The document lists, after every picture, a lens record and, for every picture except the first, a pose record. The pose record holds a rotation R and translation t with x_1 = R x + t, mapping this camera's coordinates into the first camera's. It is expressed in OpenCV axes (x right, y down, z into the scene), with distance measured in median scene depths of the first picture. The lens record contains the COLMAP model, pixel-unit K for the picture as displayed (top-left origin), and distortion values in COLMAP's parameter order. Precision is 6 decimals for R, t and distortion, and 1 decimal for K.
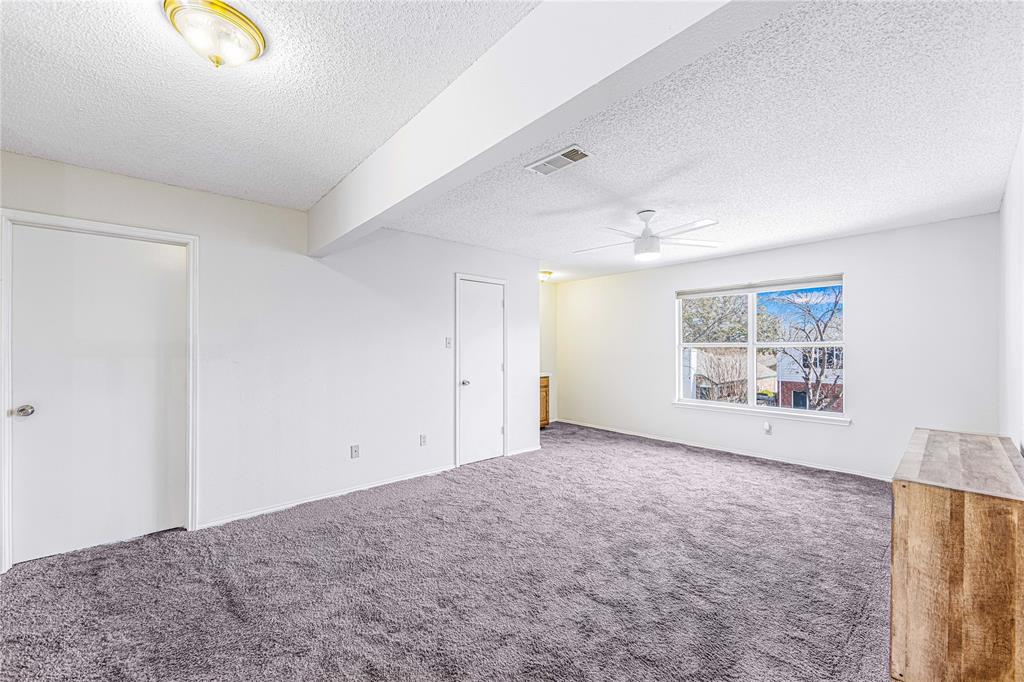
lens RADIAL K [[401.3, 0, 515.5], [0, 401.3, 348.8], [0, 0, 1]] dist [-0.001953, -0.000194]
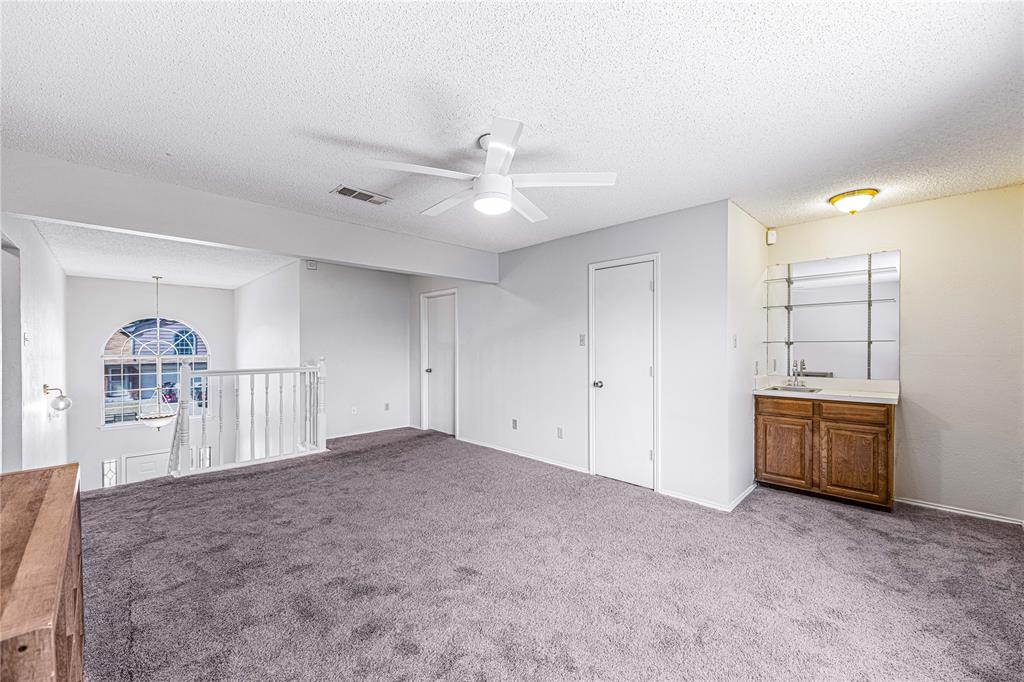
lens RADIAL K [[401.3, 0, 515.7], [0, 401.3, 346.1], [0, 0, 1]] dist [-0.001953, -0.000194]
pose [[0.060107, 0.001871, -0.998190, 0.889814], [0.004005, 0.999990, 0.002115, -0.003298], [0.998184, -0.004125, 0.060099, 0.894547]]
